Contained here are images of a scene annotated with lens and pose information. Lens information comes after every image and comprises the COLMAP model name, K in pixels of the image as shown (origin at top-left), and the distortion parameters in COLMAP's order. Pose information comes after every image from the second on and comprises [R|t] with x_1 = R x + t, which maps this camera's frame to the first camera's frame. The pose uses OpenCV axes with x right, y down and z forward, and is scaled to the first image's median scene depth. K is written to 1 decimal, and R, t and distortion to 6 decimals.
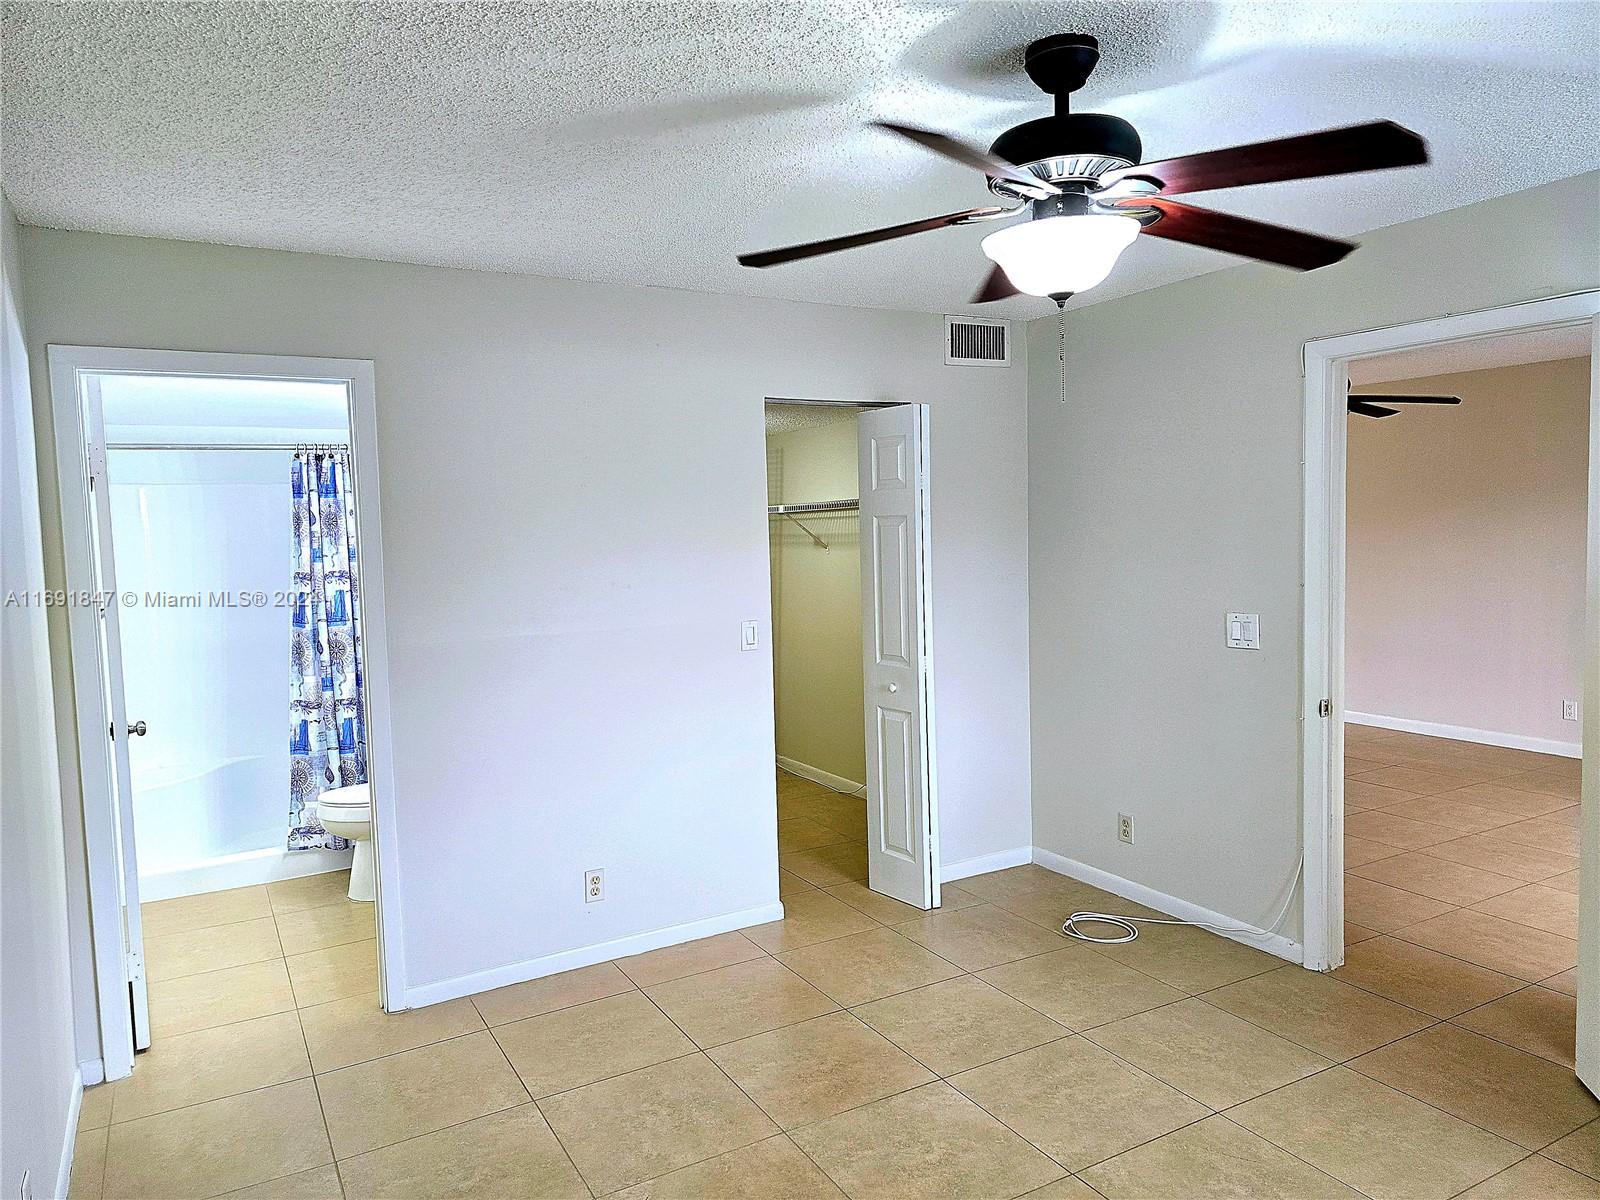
lens RADIAL K [[1078.9, 0, 800.0], [0, 1078.9, 600.0], [0, 0, 1]] dist [0.060191, -0.057417]
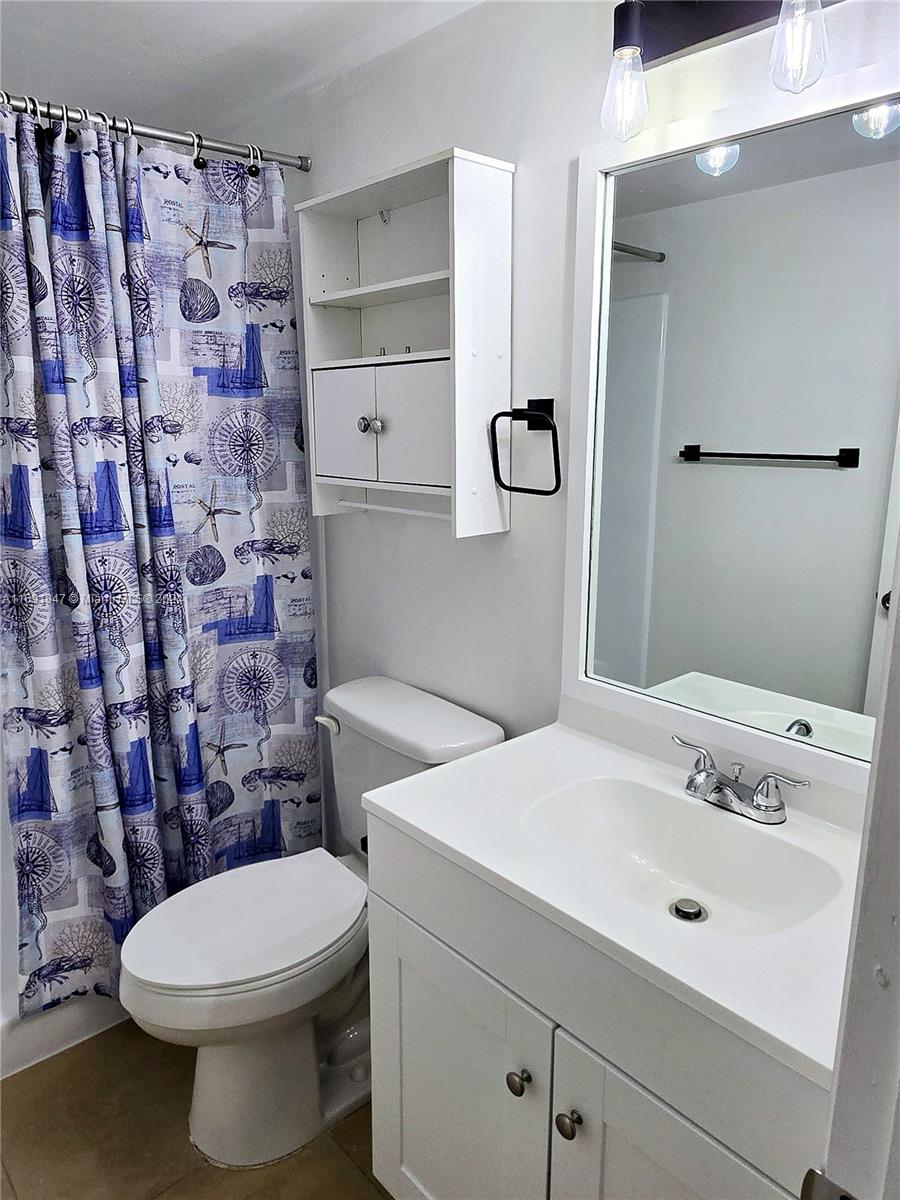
lens RADIAL K [[816.4, 0, 442.6], [0, 816.4, 594.9], [0, 0, 1]] dist [0.006654, -0.007224]
pose [[0.980011, -0.015447, 0.198343, -0.356961], [-0.013296, 0.989667, 0.142769, -0.004728], [-0.198499, -0.142552, 0.969679, 0.646686]]
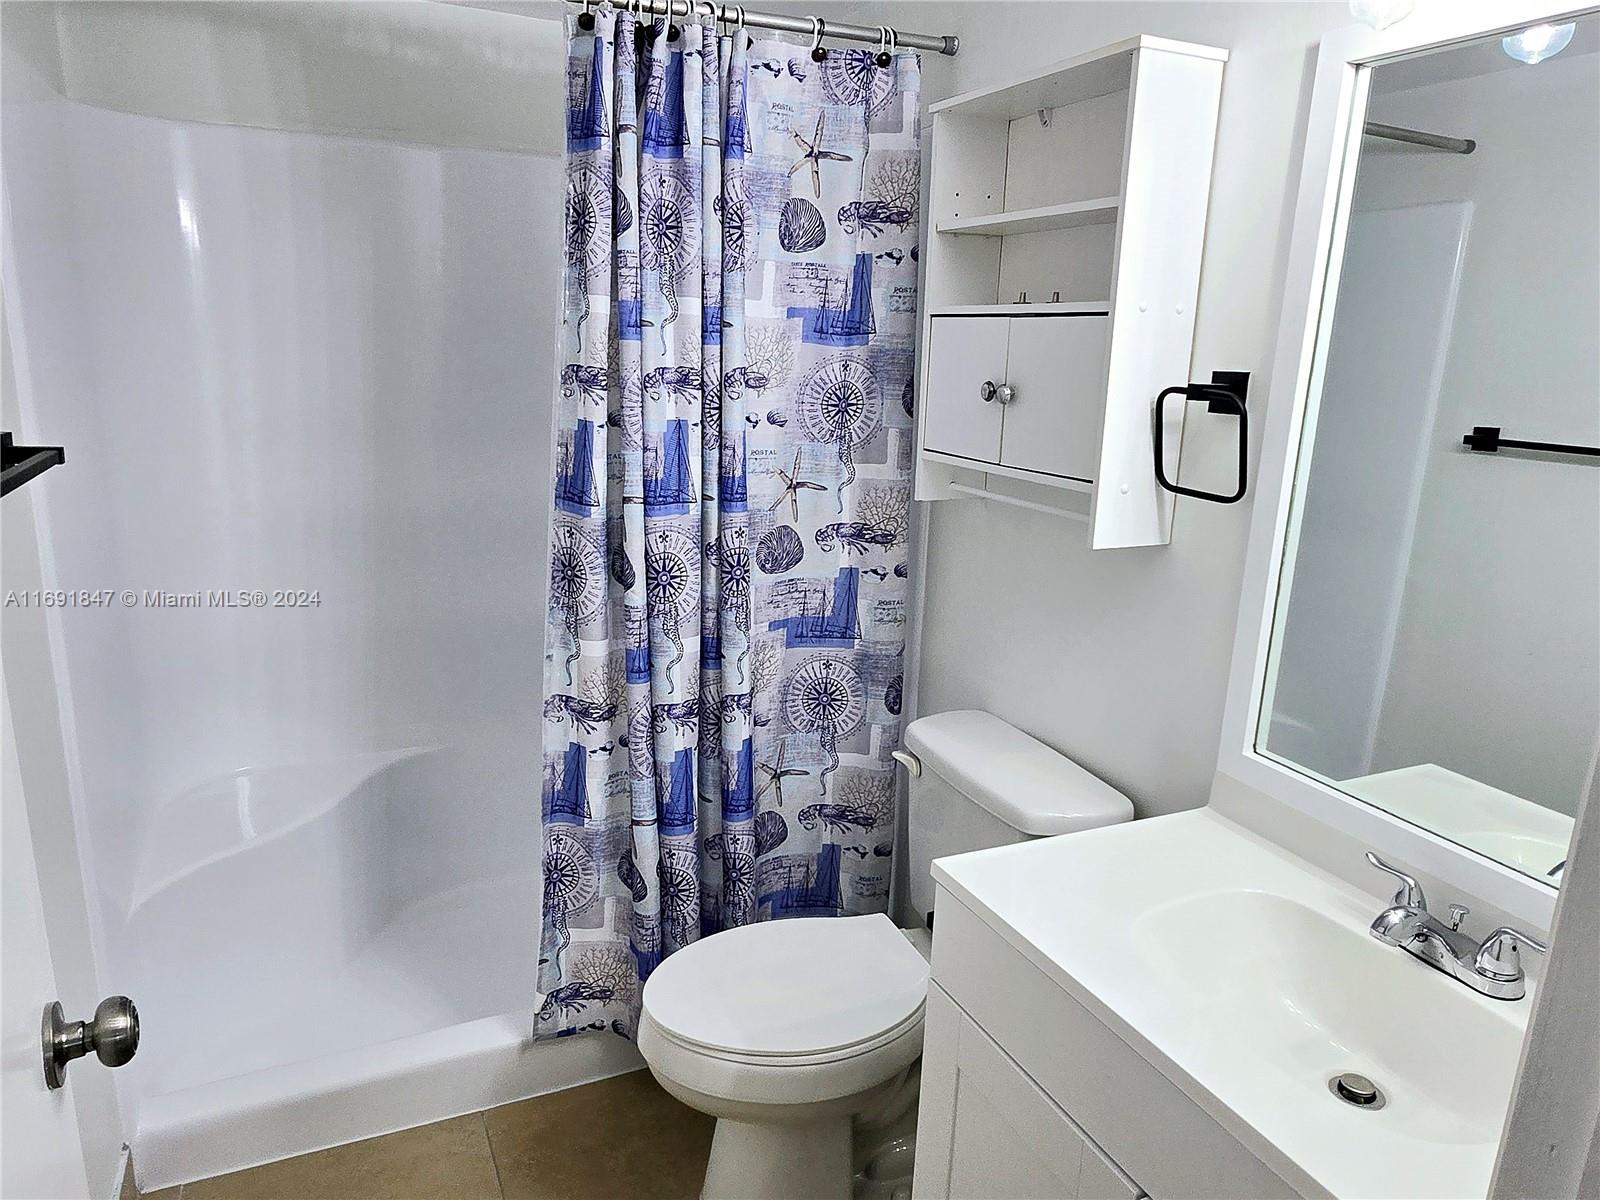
lens RADIAL K [[1085.8, 0, 770.8], [0, 1085.8, 617.7], [0, 0, 1]] dist [-0.003145, 0.001371]
pose [[0.992239, 0.082003, -0.093478, -0.352076], [-0.063299, 0.980142, 0.187925, -0.014707], [0.107032, -0.180549, 0.977725, 0.629650]]
